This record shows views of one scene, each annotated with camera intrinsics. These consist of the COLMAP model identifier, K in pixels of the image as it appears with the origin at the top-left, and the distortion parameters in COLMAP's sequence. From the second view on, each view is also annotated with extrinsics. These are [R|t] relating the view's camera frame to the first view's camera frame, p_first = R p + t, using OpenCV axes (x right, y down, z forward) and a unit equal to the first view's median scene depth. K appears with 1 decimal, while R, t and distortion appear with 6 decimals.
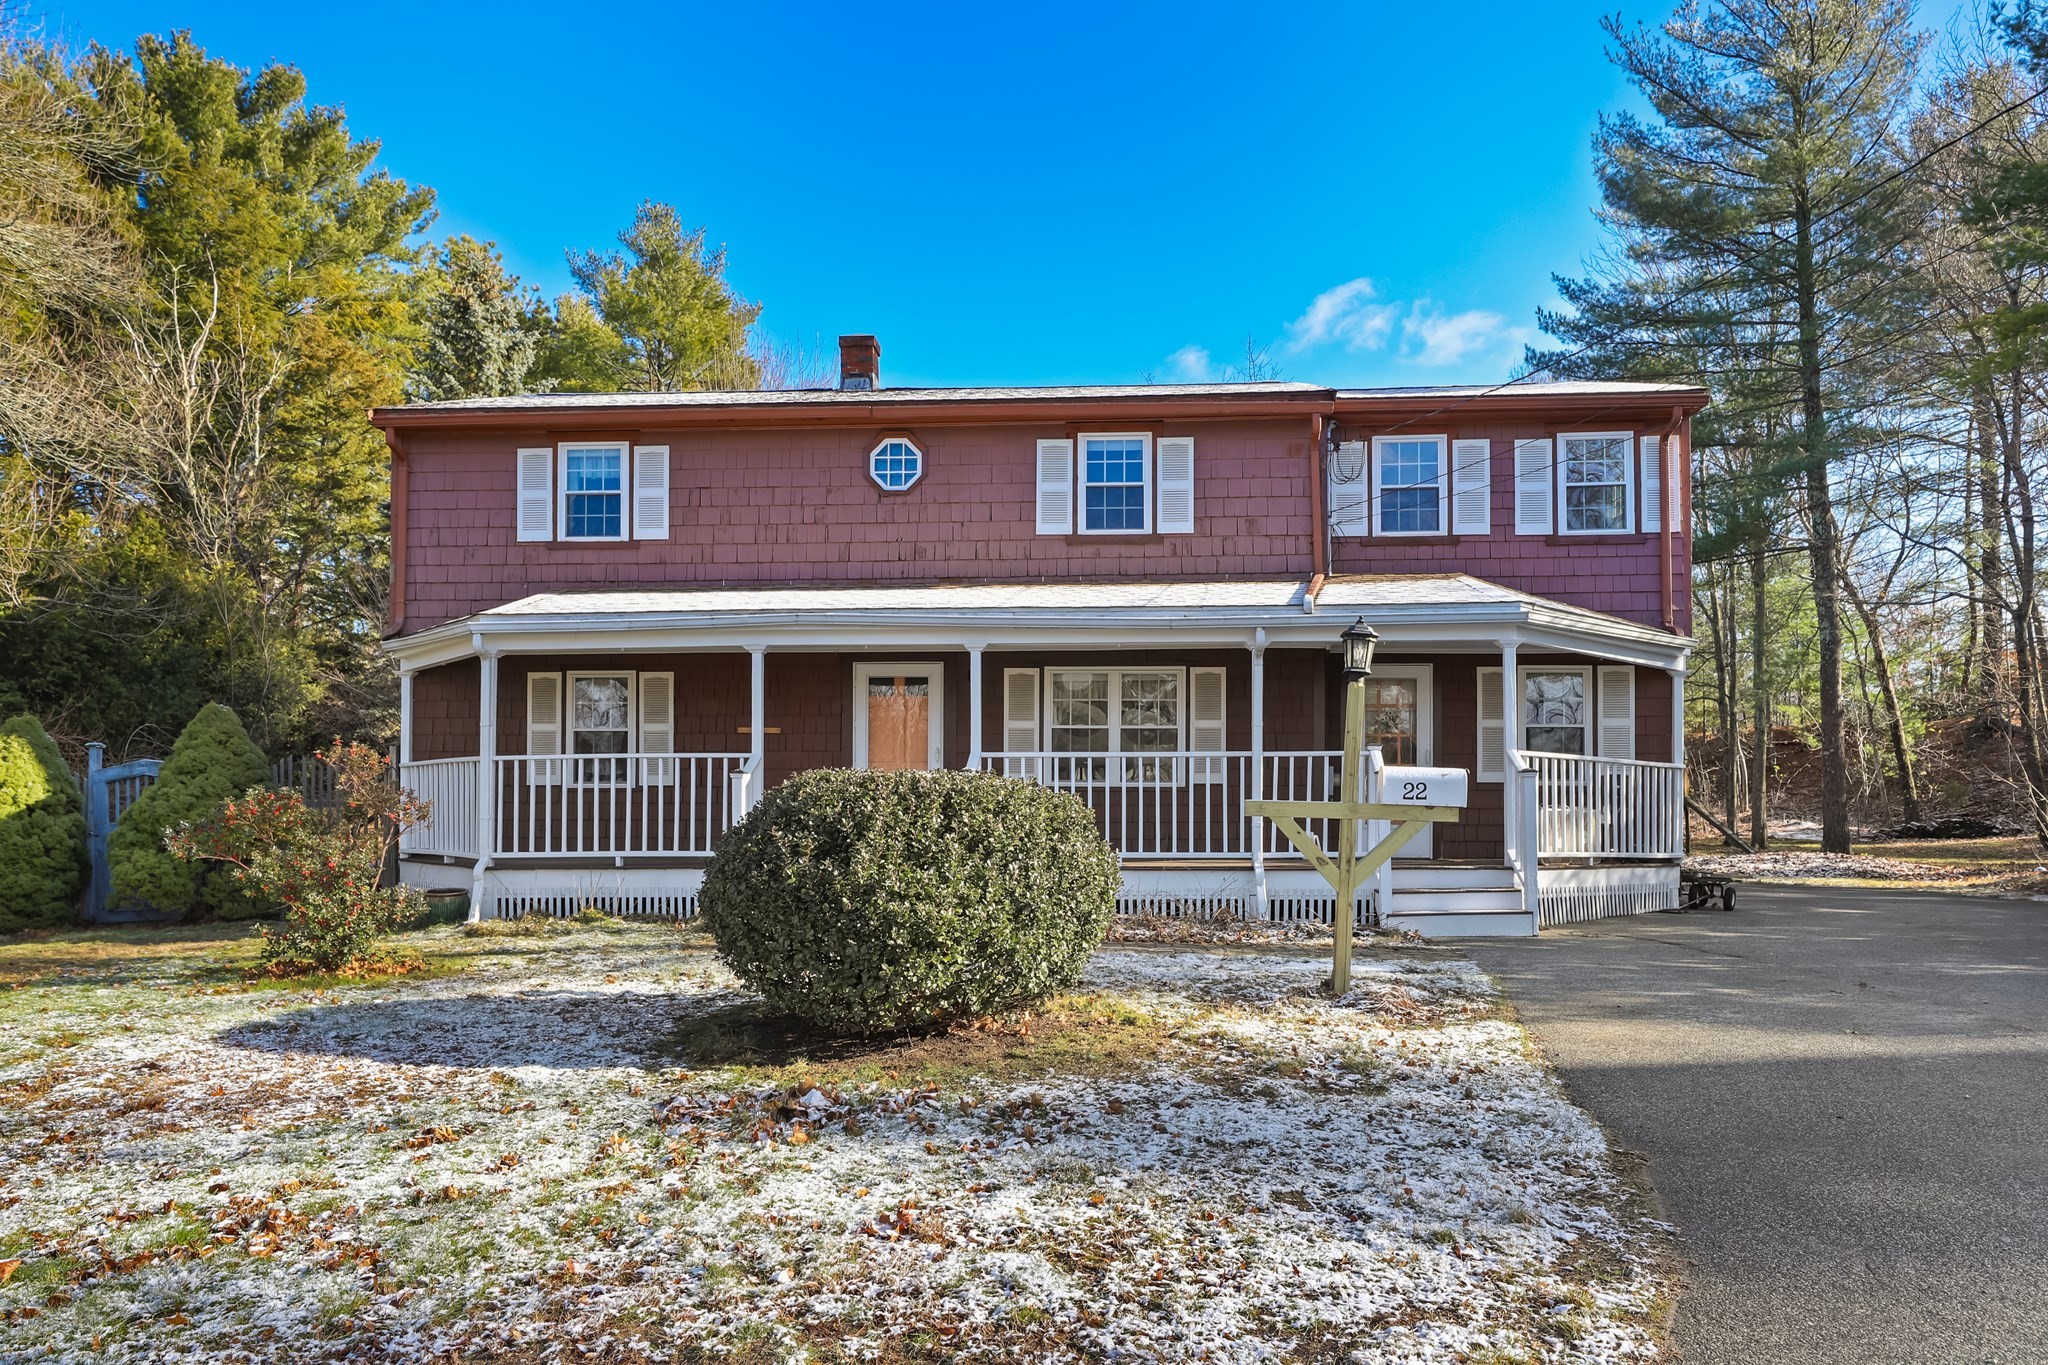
lens RADIAL K [[1269.2, 0, 1020.8], [0, 1269.2, 642.9], [0, 0, 1]] dist [0.000152, -0.000166]
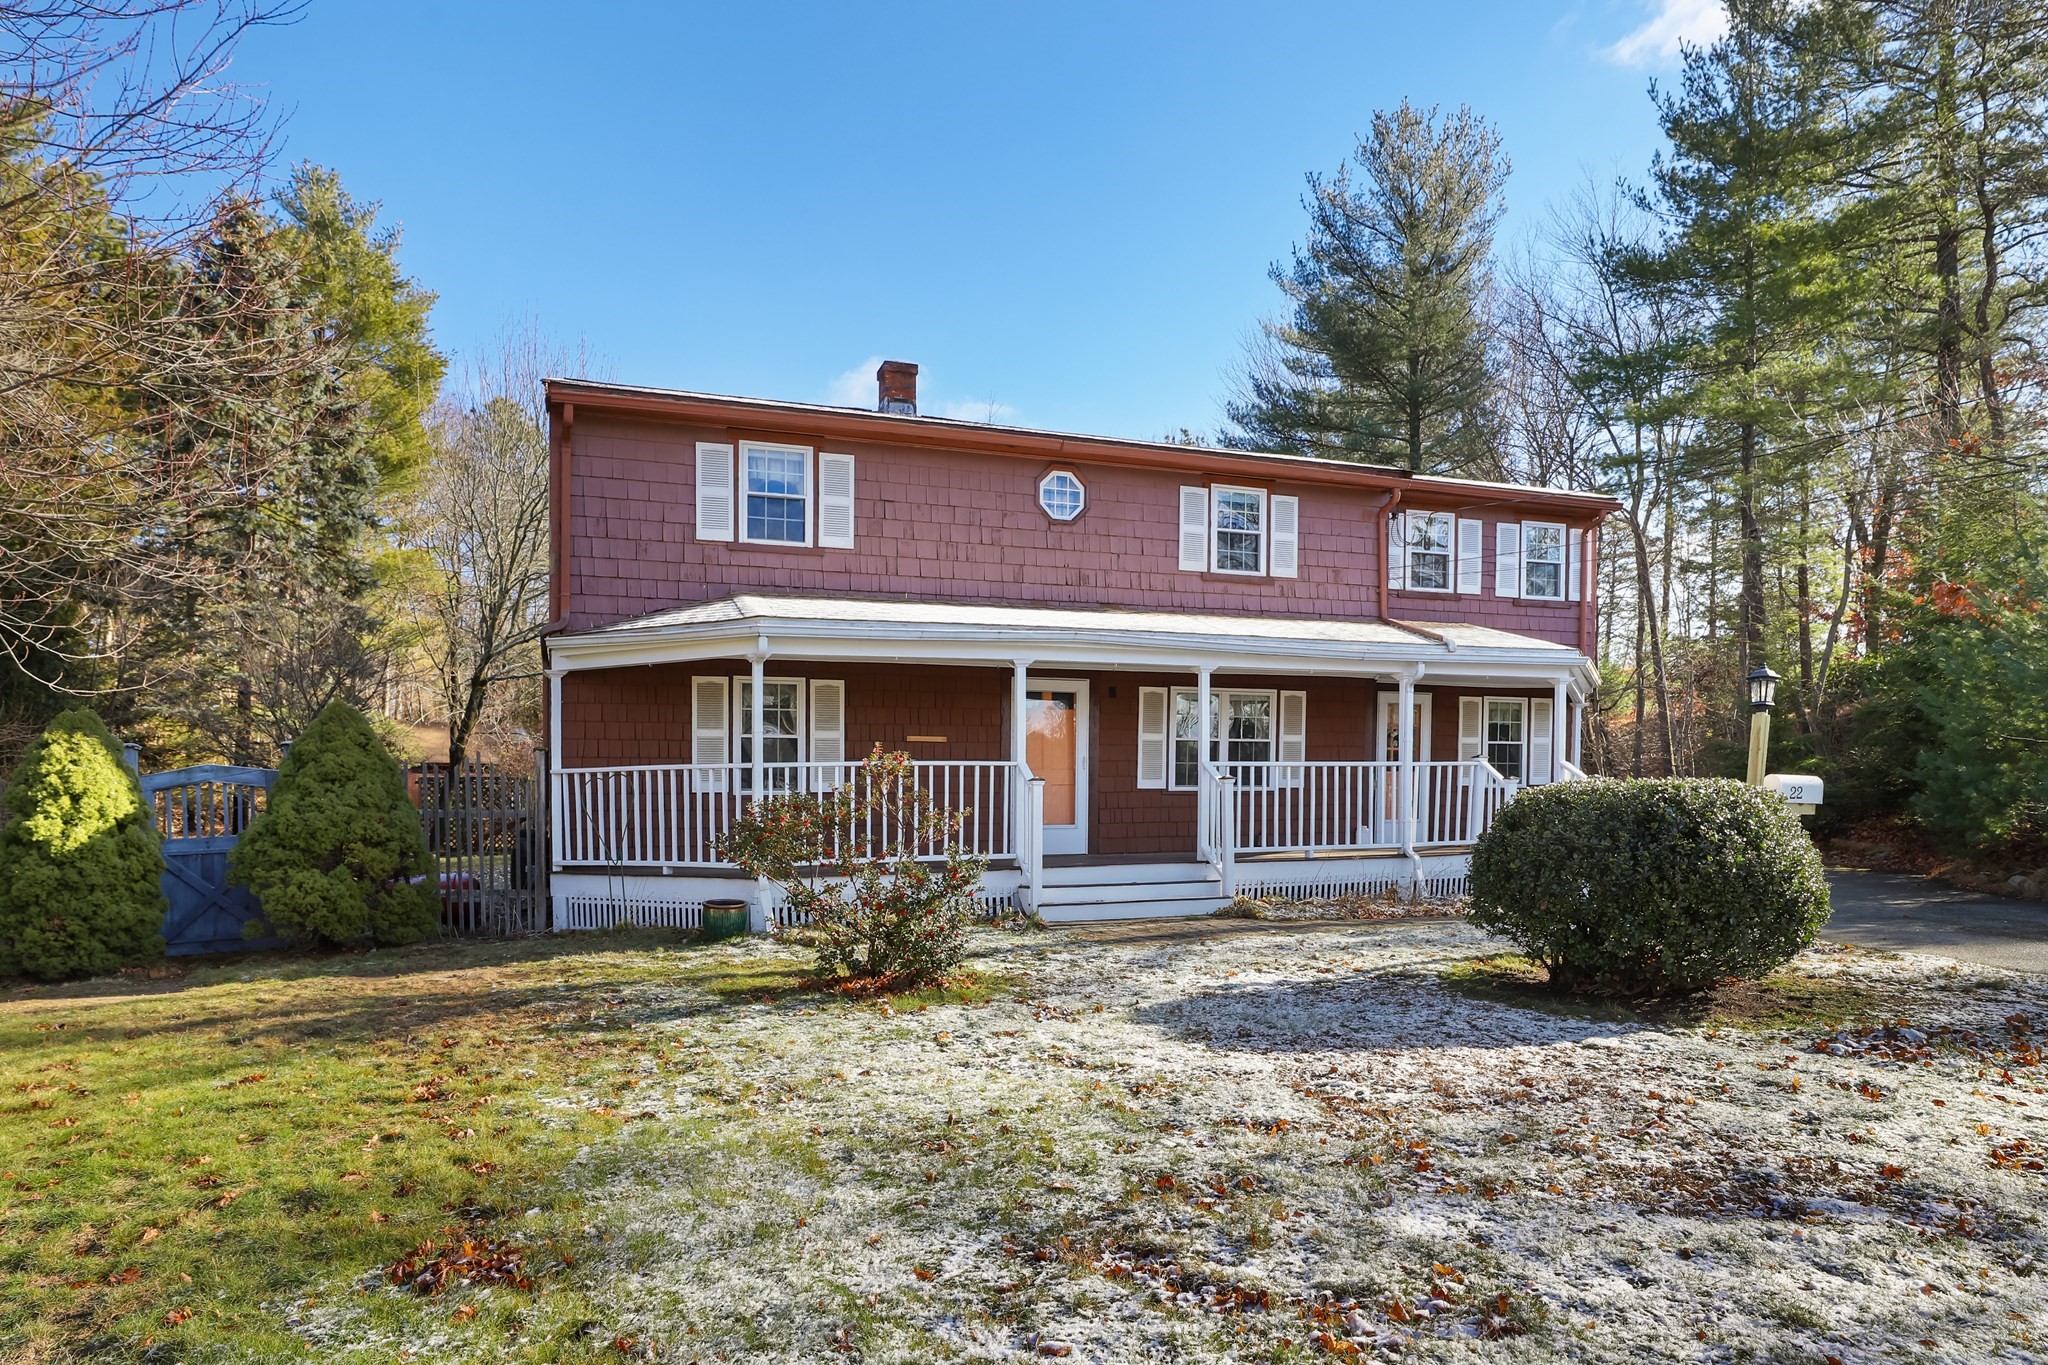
lens RADIAL K [[1269.3, 0, 1024.0], [0, 1269.3, 682.5], [0, 0, 1]] dist [-0.027852, 0.000347]
pose [[0.905628, 0.030999, 0.422938, -0.586997], [-0.040433, 0.999093, 0.013350, 0.005482], [-0.422141, -0.029191, 0.906060, 0.028318]]
